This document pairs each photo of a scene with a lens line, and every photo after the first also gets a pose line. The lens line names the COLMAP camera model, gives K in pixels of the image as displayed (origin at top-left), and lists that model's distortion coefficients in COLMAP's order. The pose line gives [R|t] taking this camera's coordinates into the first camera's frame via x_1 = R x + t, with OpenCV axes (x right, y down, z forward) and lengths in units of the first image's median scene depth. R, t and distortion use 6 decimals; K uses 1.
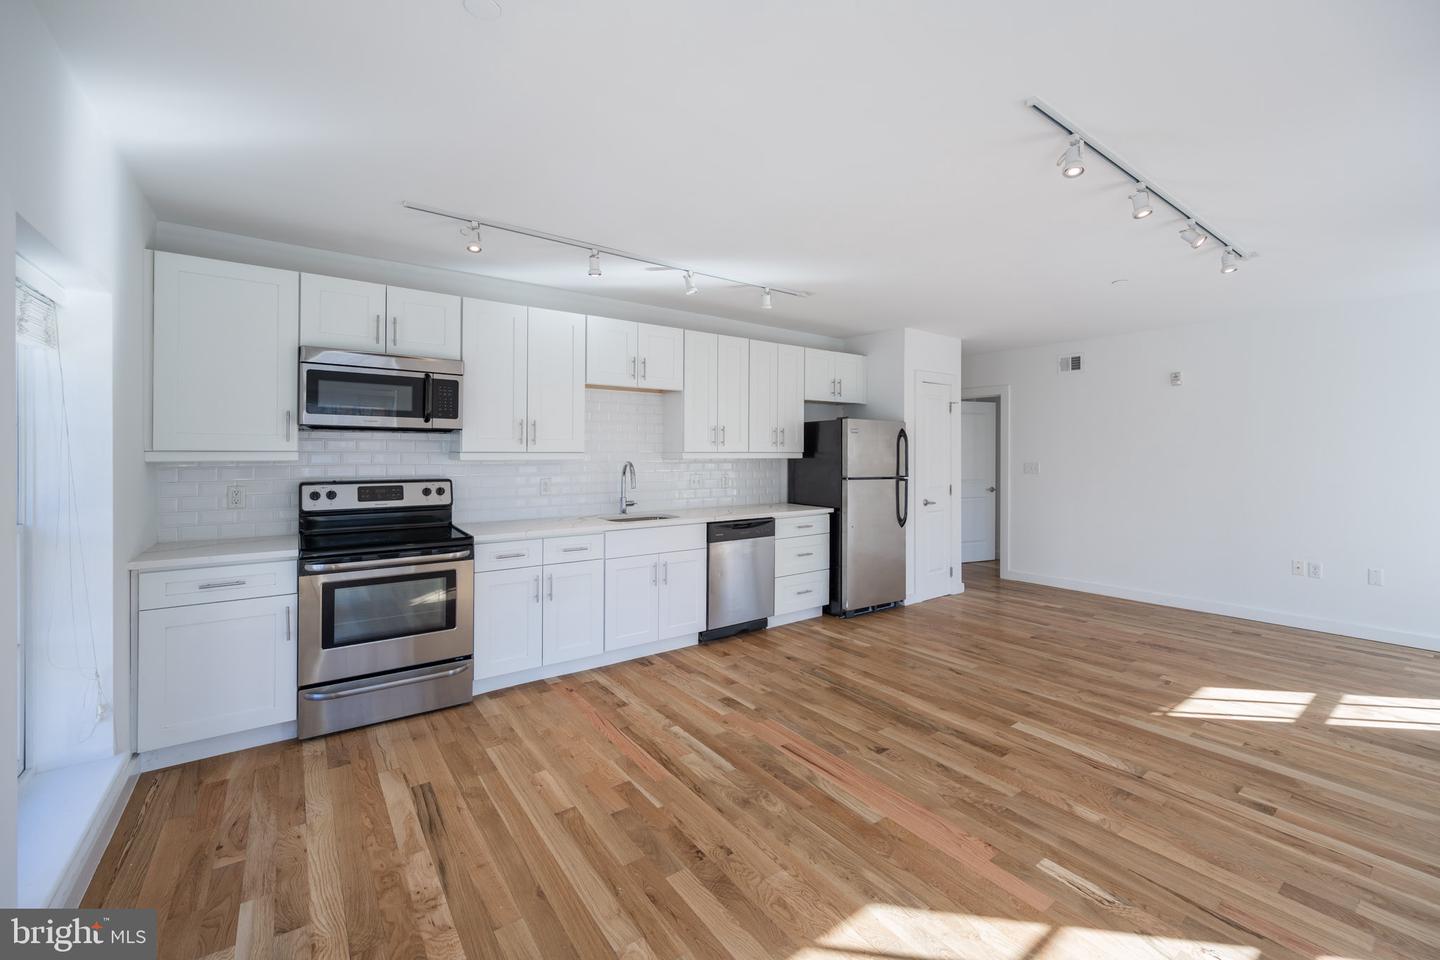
lens RADIAL K [[593.8, 0, 737.7], [0, 593.8, 449.5], [0, 0, 1]] dist [0.001220, 0.000164]
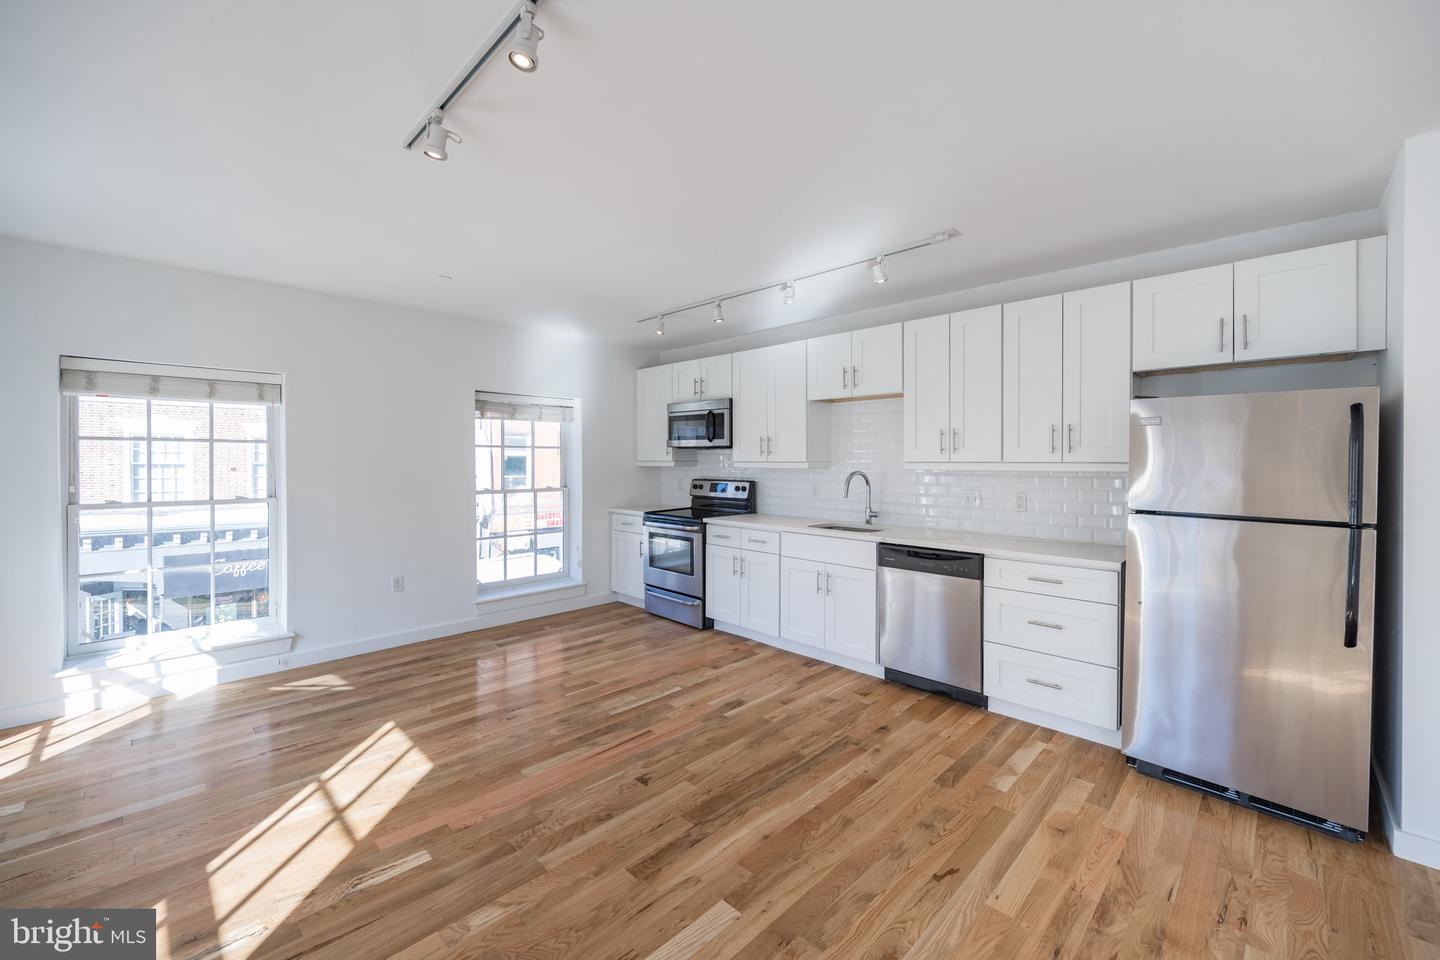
lens RADIAL K [[569.8, 0, 724.2], [0, 569.8, 463.8], [0, 0, 1]] dist [0.000986, 0.000083]
pose [[0.147400, 0.002753, -0.989073, 0.954614], [0.002112, 0.999993, 0.003098, 0.005541], [0.989075, -0.002545, 0.147393, 0.831131]]
